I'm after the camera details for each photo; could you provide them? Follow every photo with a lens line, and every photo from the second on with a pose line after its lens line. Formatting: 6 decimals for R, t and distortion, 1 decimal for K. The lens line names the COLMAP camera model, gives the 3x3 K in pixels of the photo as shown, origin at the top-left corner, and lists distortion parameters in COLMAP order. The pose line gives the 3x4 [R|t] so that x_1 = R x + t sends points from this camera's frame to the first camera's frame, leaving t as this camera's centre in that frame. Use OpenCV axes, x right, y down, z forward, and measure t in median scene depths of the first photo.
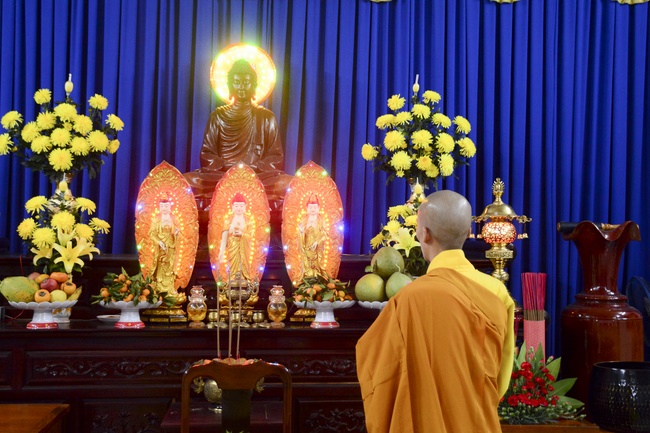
lens RADIAL K [[846.1, 0, 321.8], [0, 846.1, 215.7], [0, 0, 1]] dist [-0.003358, 0.000000]
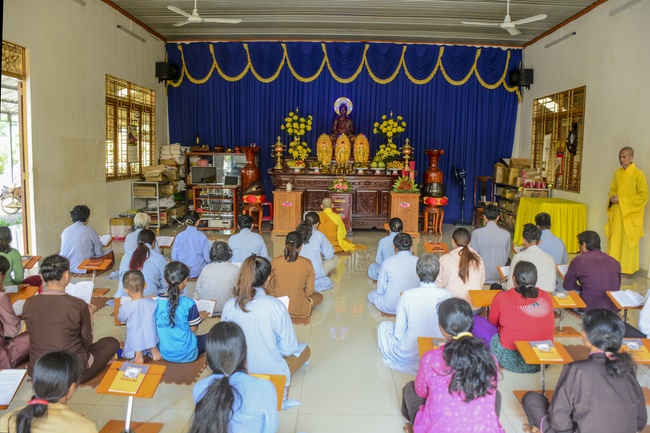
lens RADIAL K [[536.0, 0, 336.3], [0, 536.0, 210.4], [0, 0, 1]] dist [-0.081812, 0.061292]
pose [[0.996461, 0.018124, -0.082079, 0.082560], [-0.007581, 0.991877, 0.126977, -0.022832], [0.083714, -0.125906, 0.988504, -1.501776]]
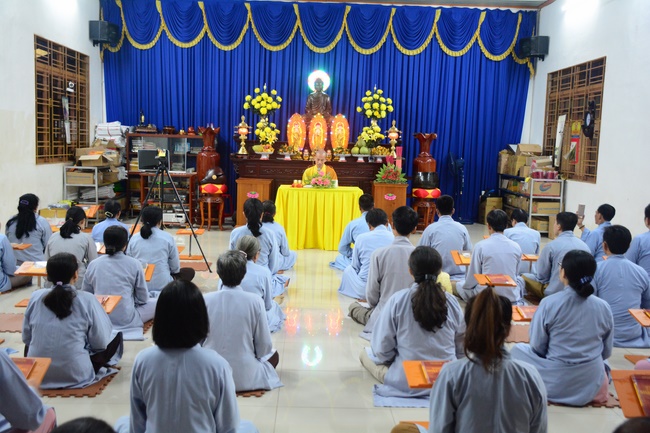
lens RADIAL K [[729.8, 0, 322.7], [0, 729.8, 214.8], [0, 0, 1]] dist [0.105216, 0.000000]
pose [[0.997937, 0.025783, -0.058789, 0.099129], [-0.018711, 0.992859, 0.117821, -0.005226], [0.061407, -0.116478, 0.991293, -1.896847]]
